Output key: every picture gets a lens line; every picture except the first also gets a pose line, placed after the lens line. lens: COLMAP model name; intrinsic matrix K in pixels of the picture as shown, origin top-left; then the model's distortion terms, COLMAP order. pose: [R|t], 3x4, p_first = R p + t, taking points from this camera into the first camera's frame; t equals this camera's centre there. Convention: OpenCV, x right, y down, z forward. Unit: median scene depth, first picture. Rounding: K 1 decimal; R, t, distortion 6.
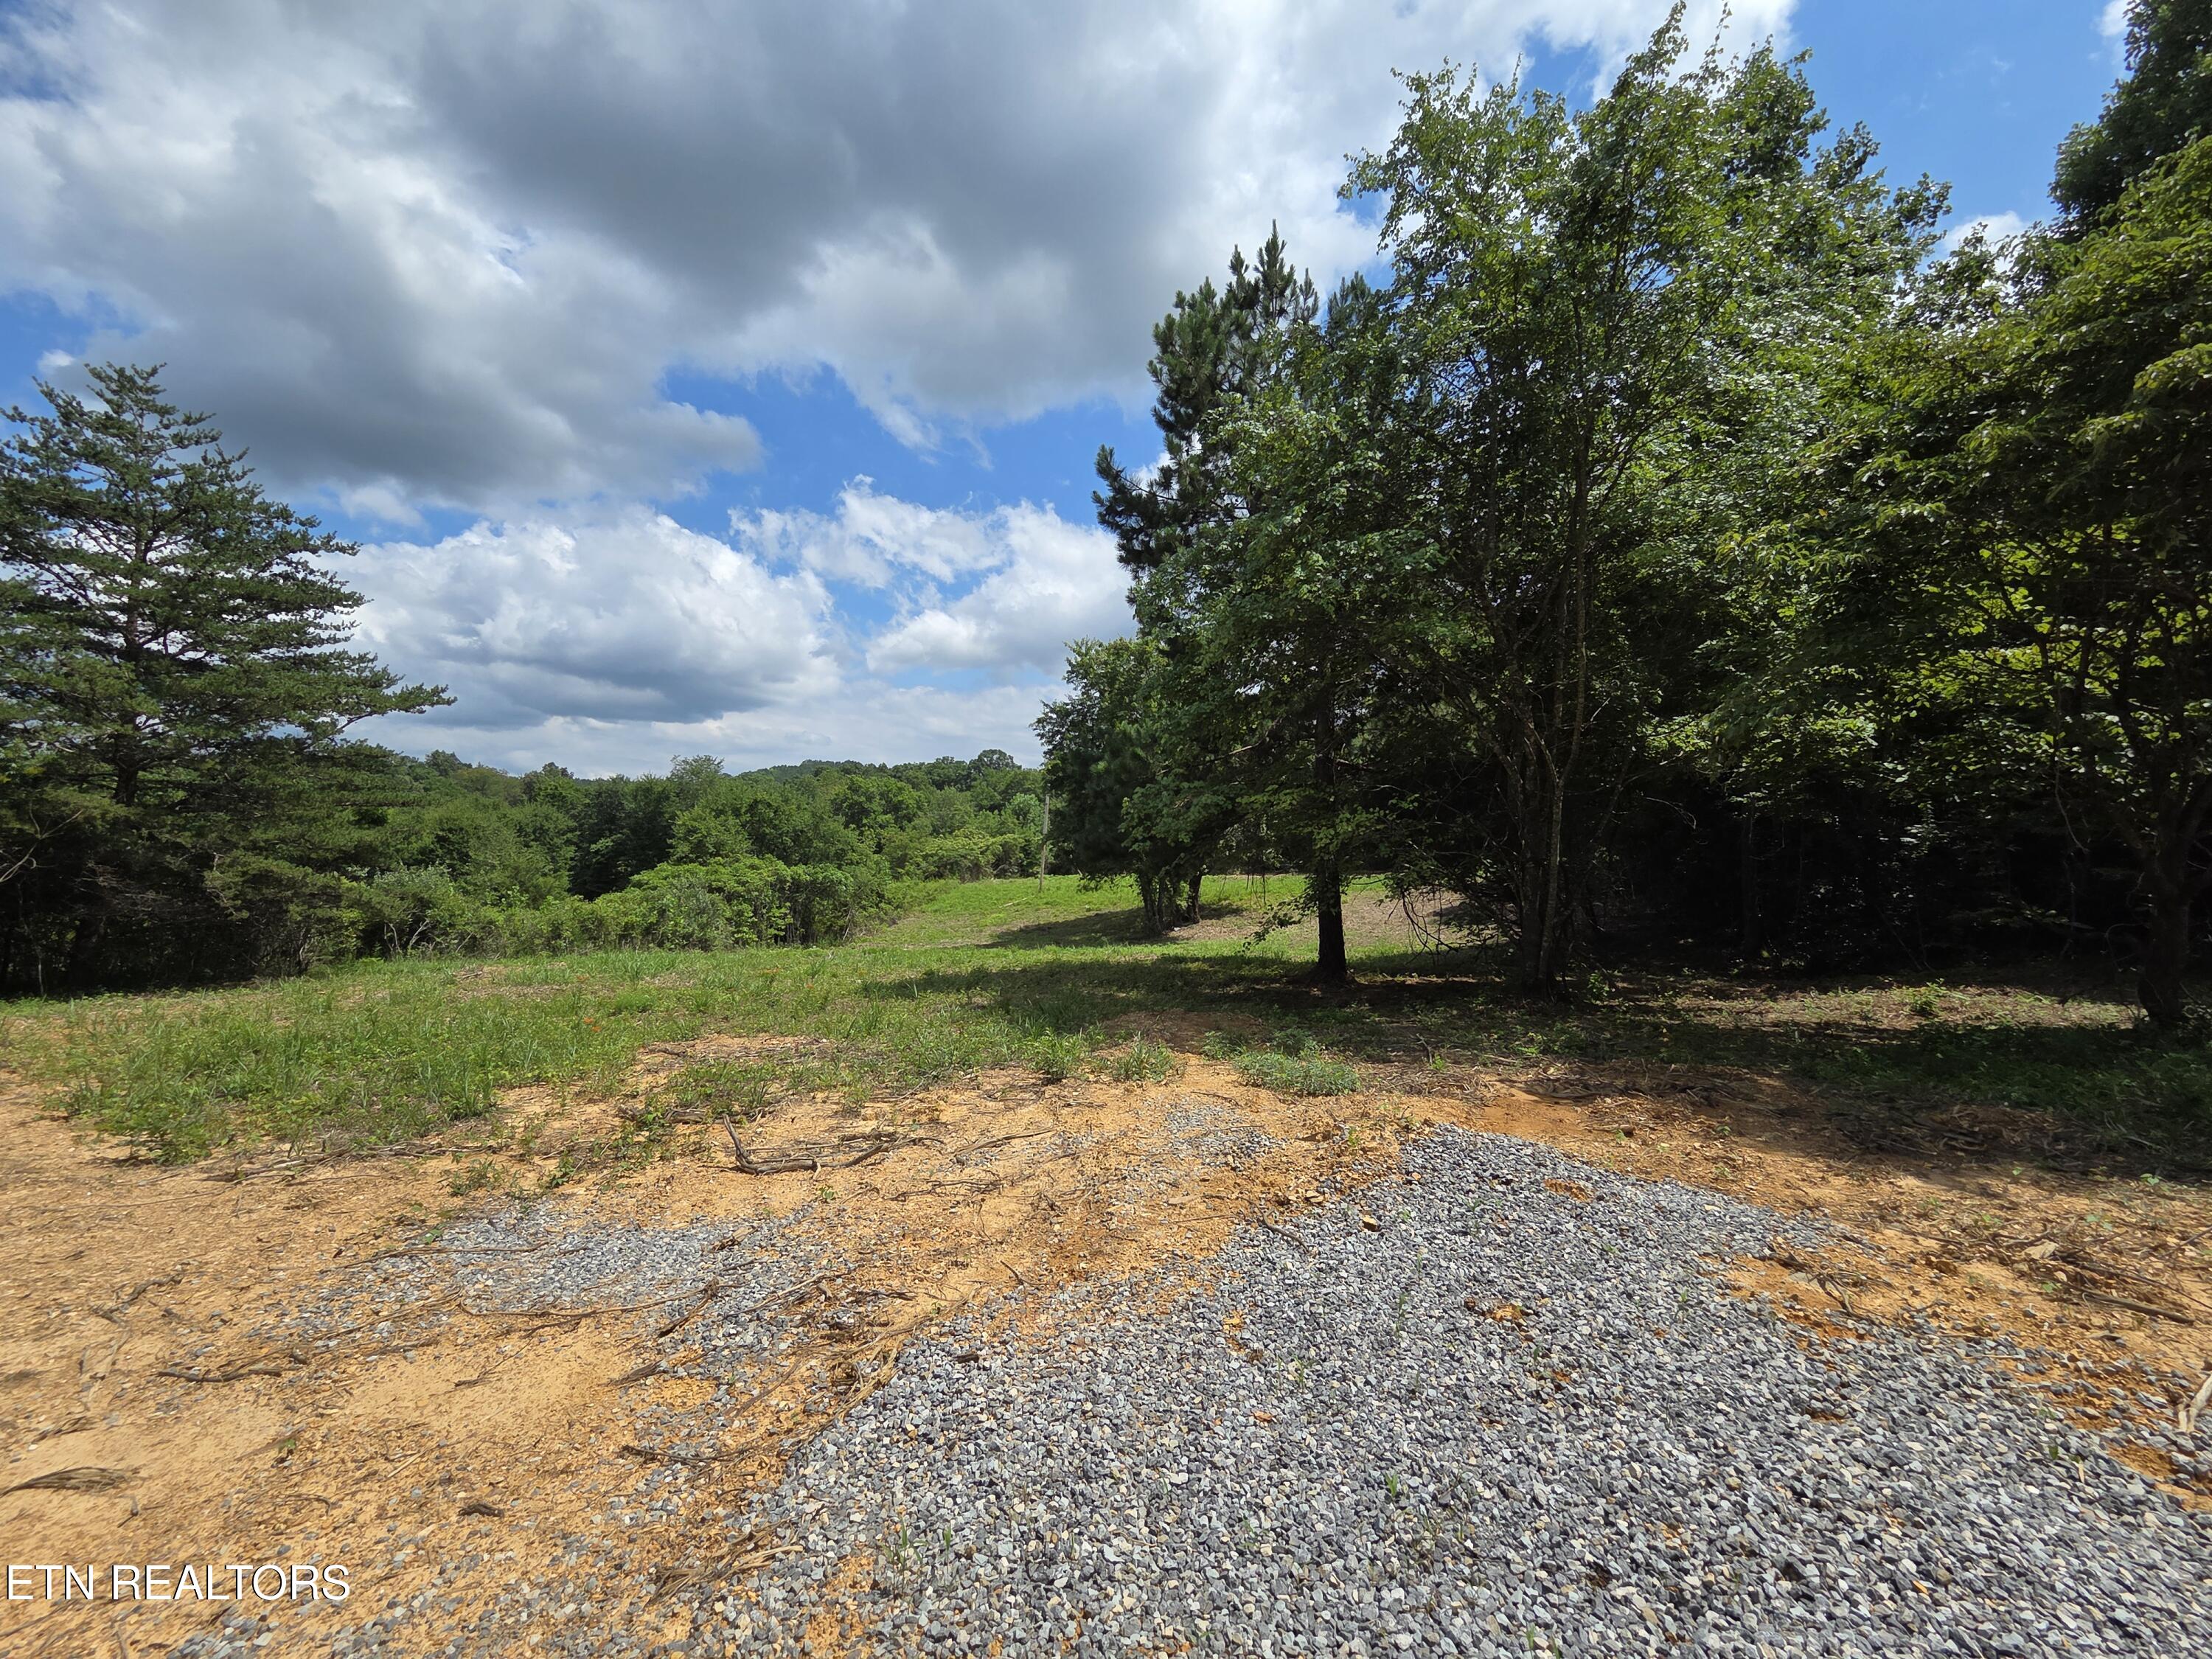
lens RADIAL K [[939.3, 0, 1109.3], [0, 939.3, 818.0], [0, 0, 1]] dist [-0.012772, 0.004031]
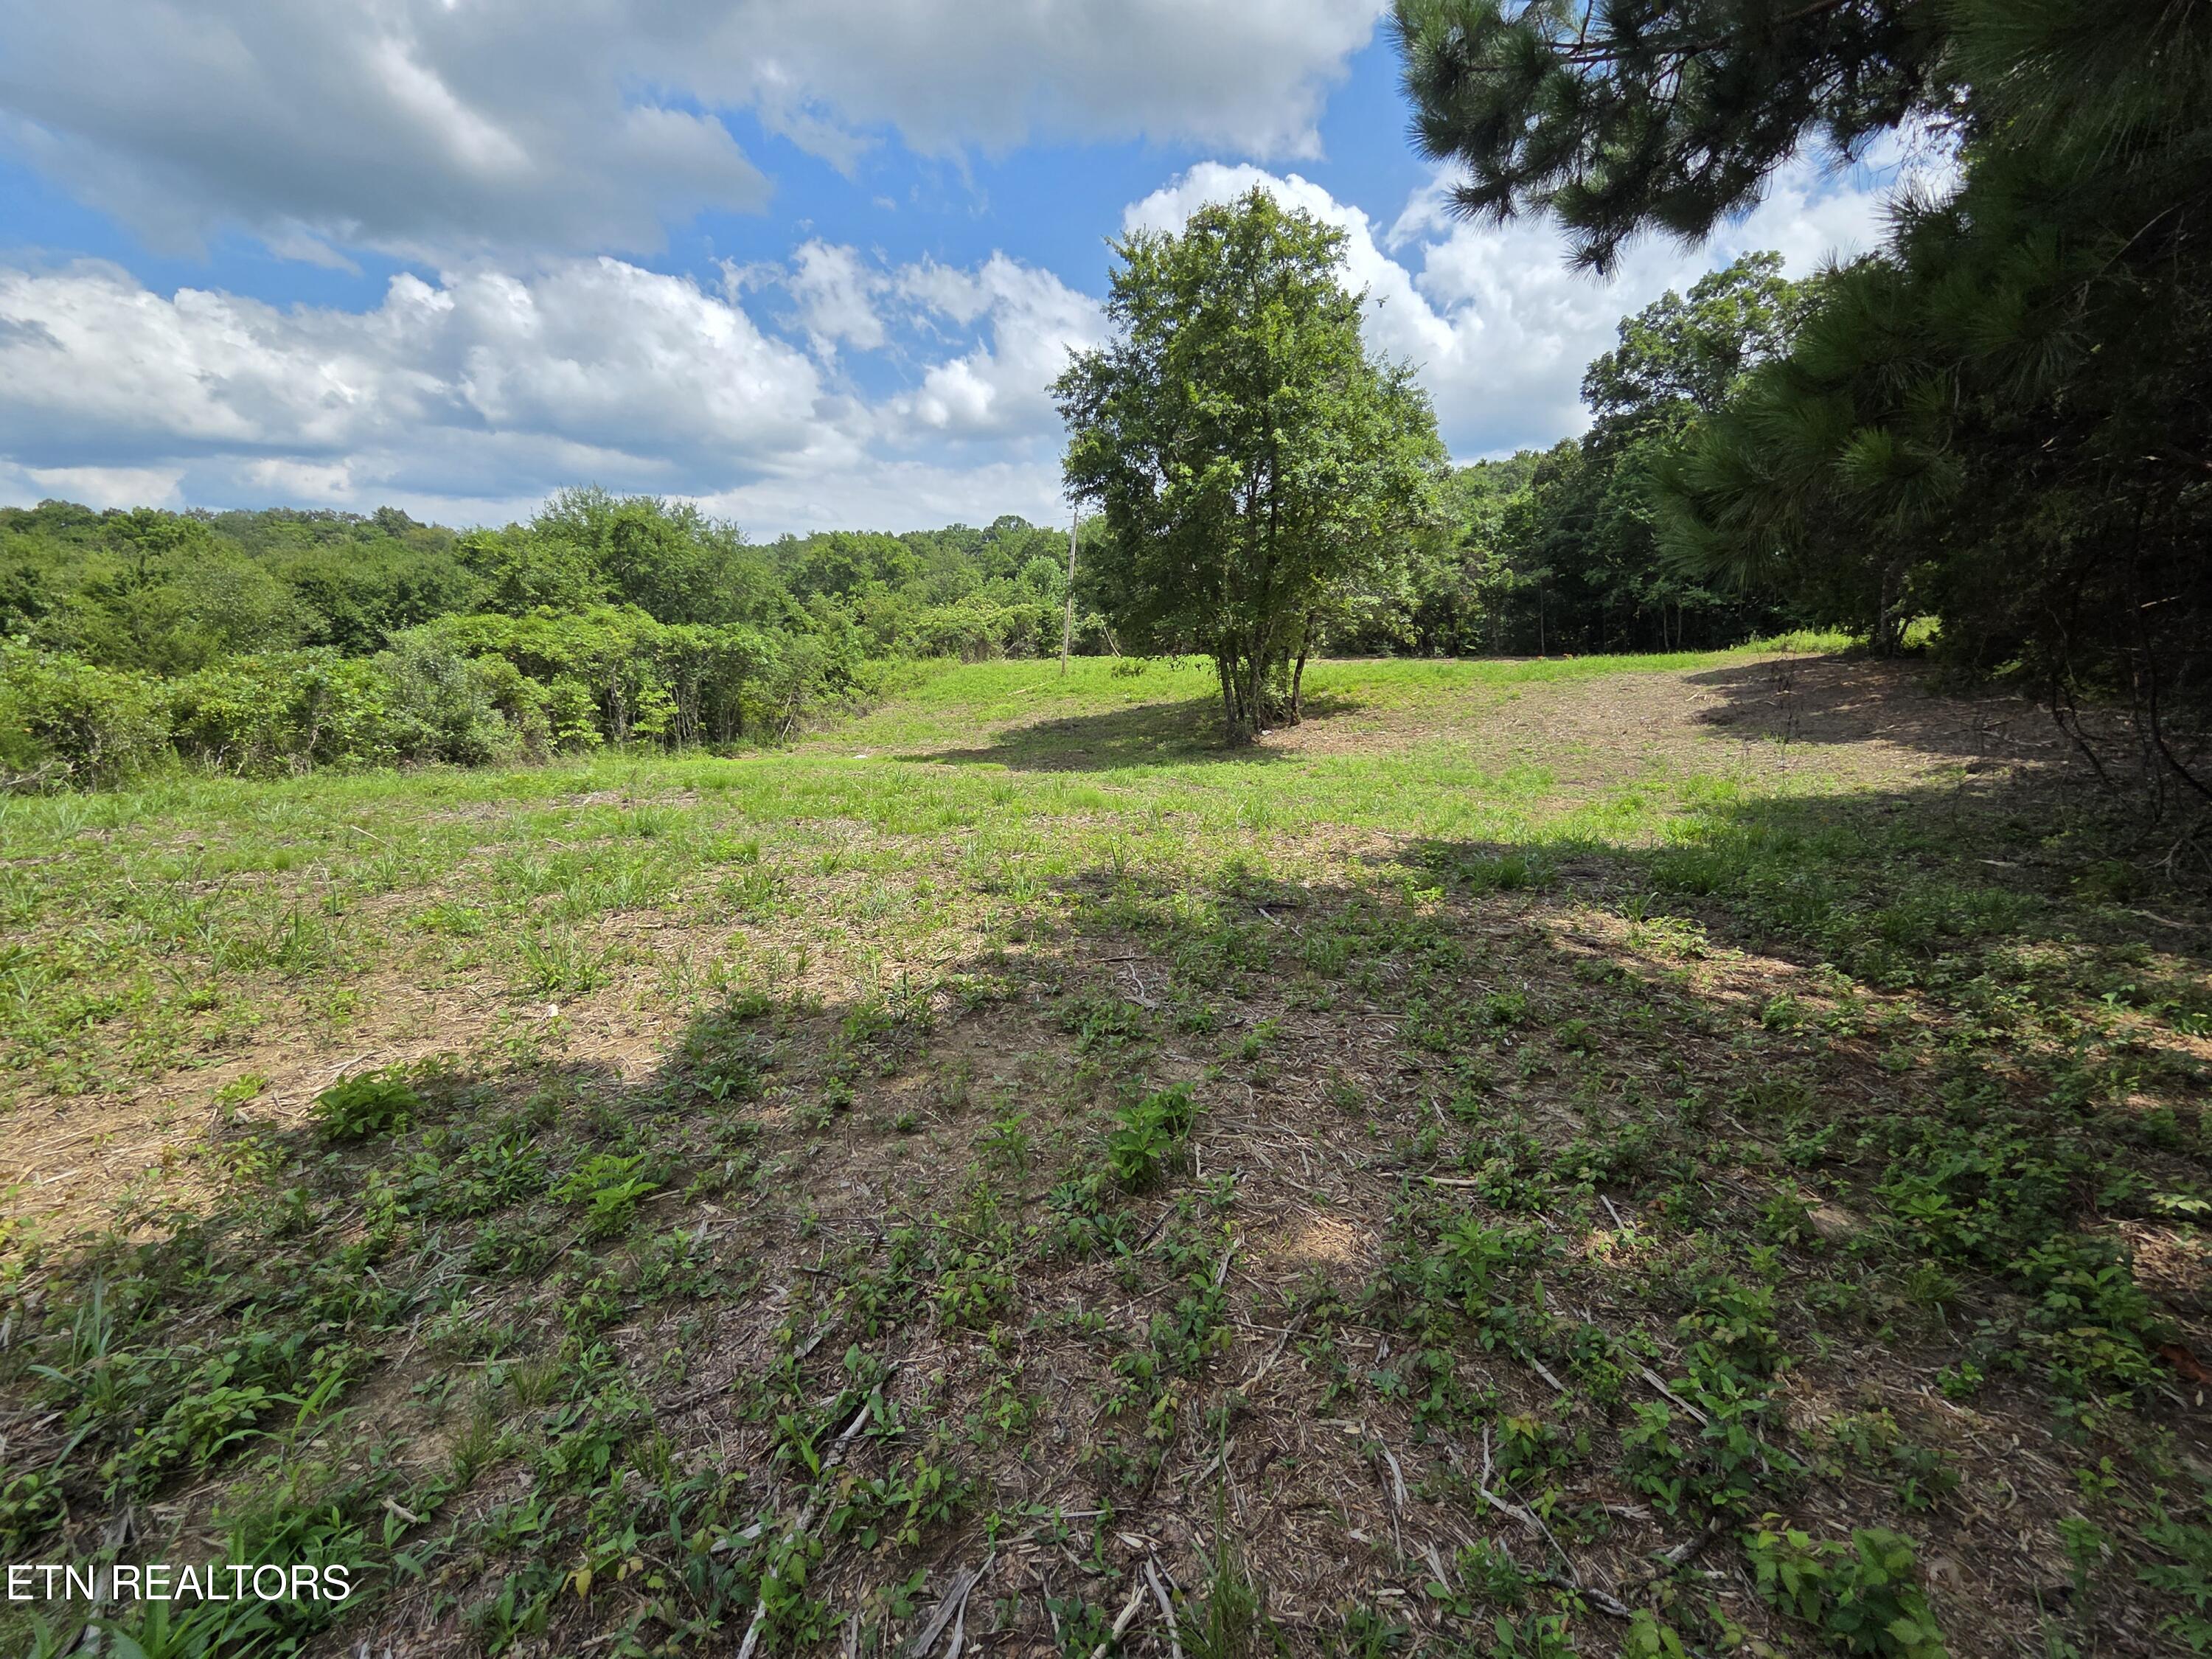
lens RADIAL K [[939.3, 0, 1110.2], [0, 939.3, 836.8], [0, 0, 1]] dist [-0.012772, 0.004031]
pose [[0.999556, 0.021983, -0.020124, -0.023829], [-0.016520, 0.970688, 0.239775, 0.031495], [0.024805, -0.239336, 0.970620, 0.328386]]
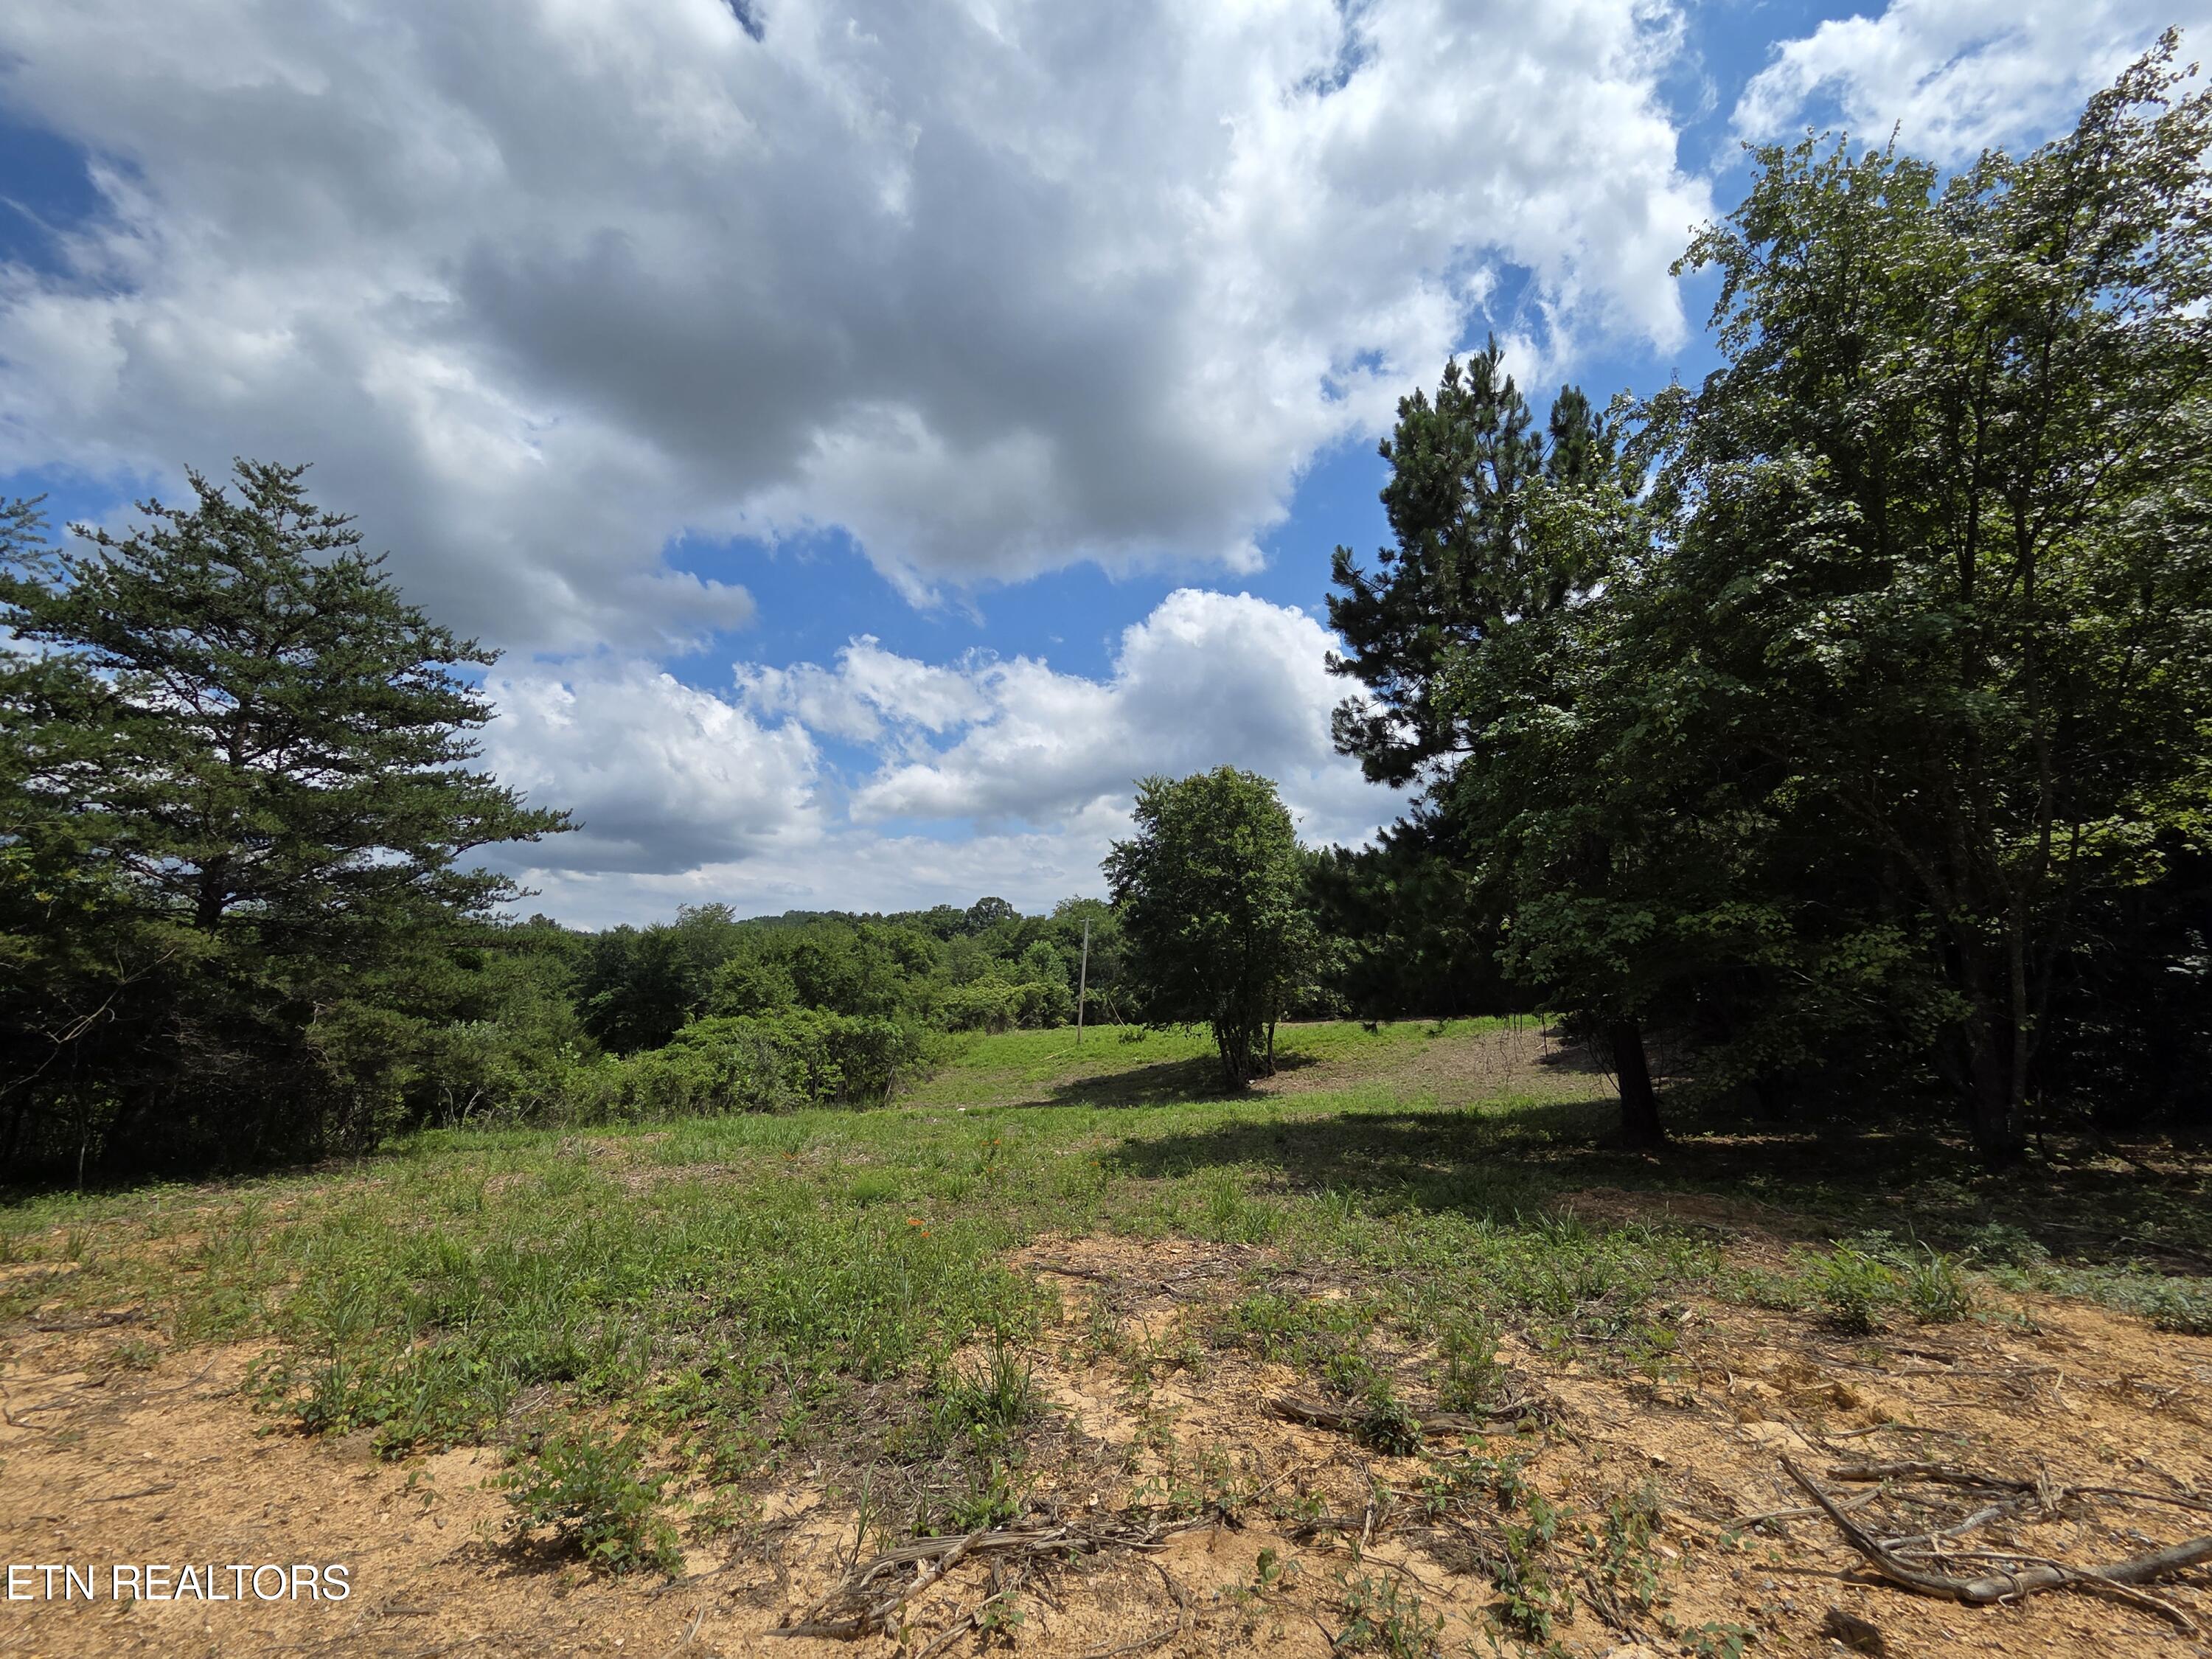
lens RADIAL K [[939.3, 0, 1112.5], [0, 939.3, 818.5], [0, 0, 1]] dist [-0.012772, 0.004031]
pose [[0.999684, -0.006886, 0.024177, -0.086811], [0.010585, 0.987644, -0.156357, 0.004266], [-0.022802, 0.156564, 0.987405, 0.044231]]
